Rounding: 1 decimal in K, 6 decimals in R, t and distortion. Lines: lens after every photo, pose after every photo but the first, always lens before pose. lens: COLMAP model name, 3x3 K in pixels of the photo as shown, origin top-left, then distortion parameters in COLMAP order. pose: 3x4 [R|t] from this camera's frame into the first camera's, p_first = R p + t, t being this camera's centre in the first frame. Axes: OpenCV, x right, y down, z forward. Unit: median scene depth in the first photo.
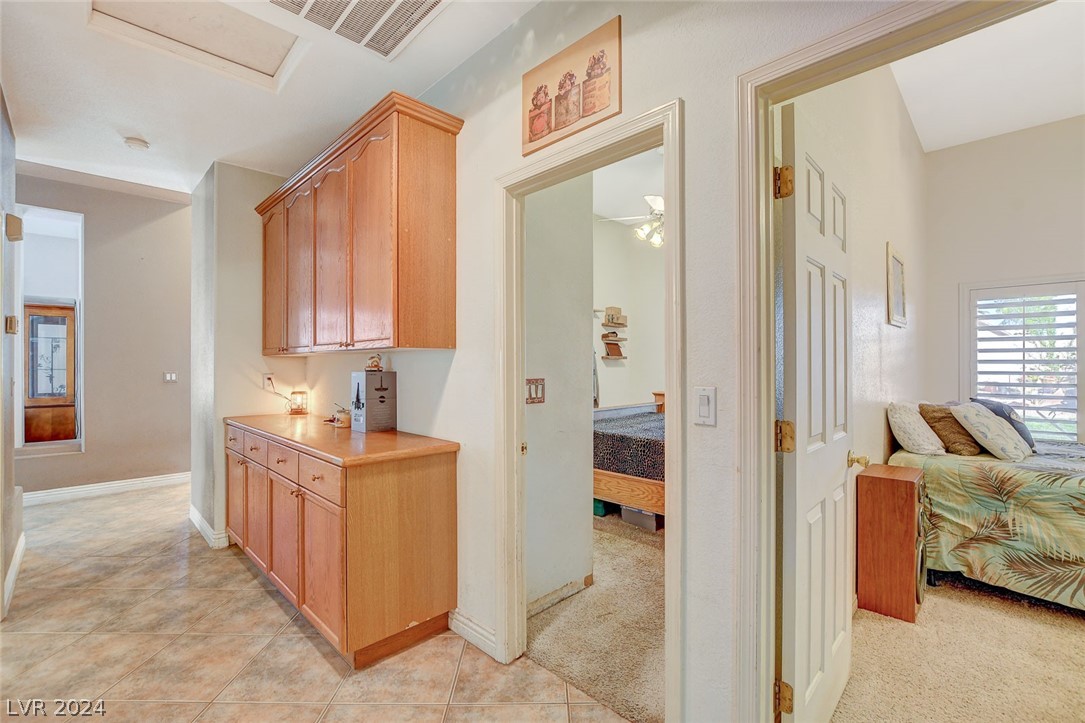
lens RADIAL K [[479.4, 0, 546.4], [0, 479.4, 364.7], [0, 0, 1]] dist [-0.027340, 0.000718]
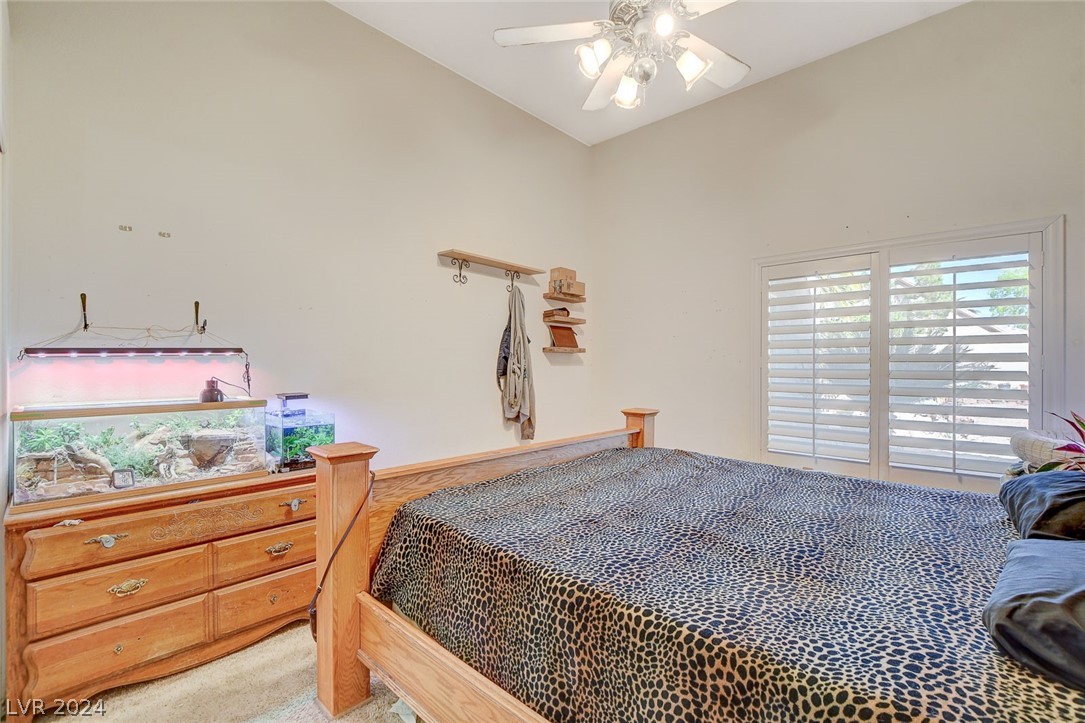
lens RADIAL K [[479.4, 0, 546.4], [0, 479.4, 364.7], [0, 0, 1]] dist [-0.027340, 0.000718]
pose [[0.999441, 0.005113, 0.033035, 0.098979], [-0.005111, 0.999987, -0.000143, 0.004524], [-0.033035, -0.000026, 0.999454, 0.384923]]
